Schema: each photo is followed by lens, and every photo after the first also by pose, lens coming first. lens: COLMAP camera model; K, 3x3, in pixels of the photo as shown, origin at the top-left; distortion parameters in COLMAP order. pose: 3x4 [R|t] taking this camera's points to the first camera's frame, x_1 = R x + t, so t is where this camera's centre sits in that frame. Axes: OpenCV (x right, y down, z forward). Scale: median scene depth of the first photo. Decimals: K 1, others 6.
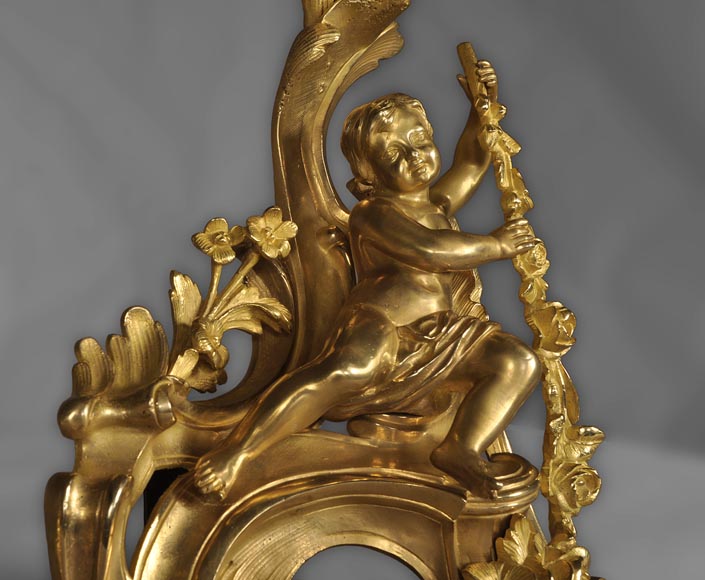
lens RADIAL K [[1221.5, 0, 350.7], [0, 1221.5, 290.5], [0, 0, 1]] dist [-0.088372, 0.000000]
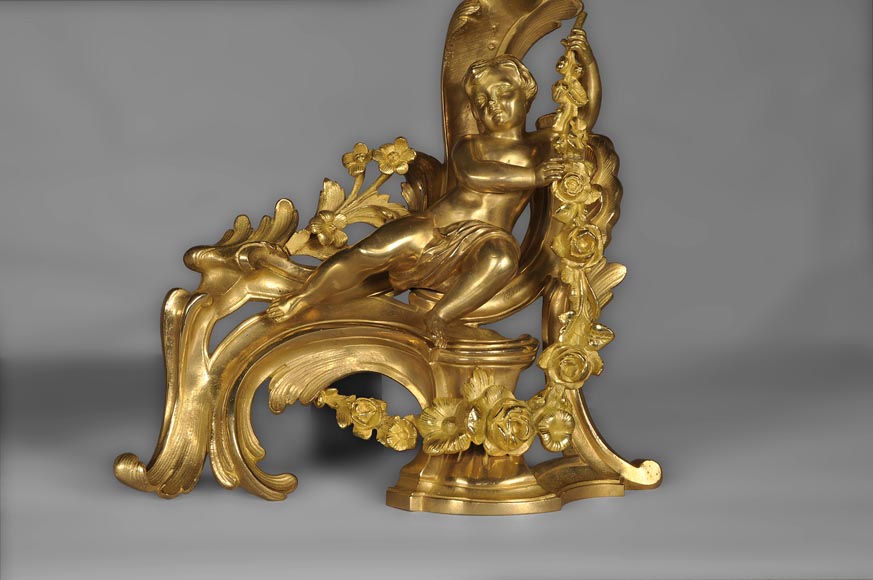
lens RADIAL K [[1961.7, 0, 429.3], [0, 1961.7, 296.5], [0, 0, 1]] dist [0.435911, 0.000000]
pose [[0.766658, 0.098758, -0.634415, 1.480925], [-0.080414, 0.995089, 0.057726, -0.021523], [0.637000, 0.006760, 0.770834, -0.748179]]
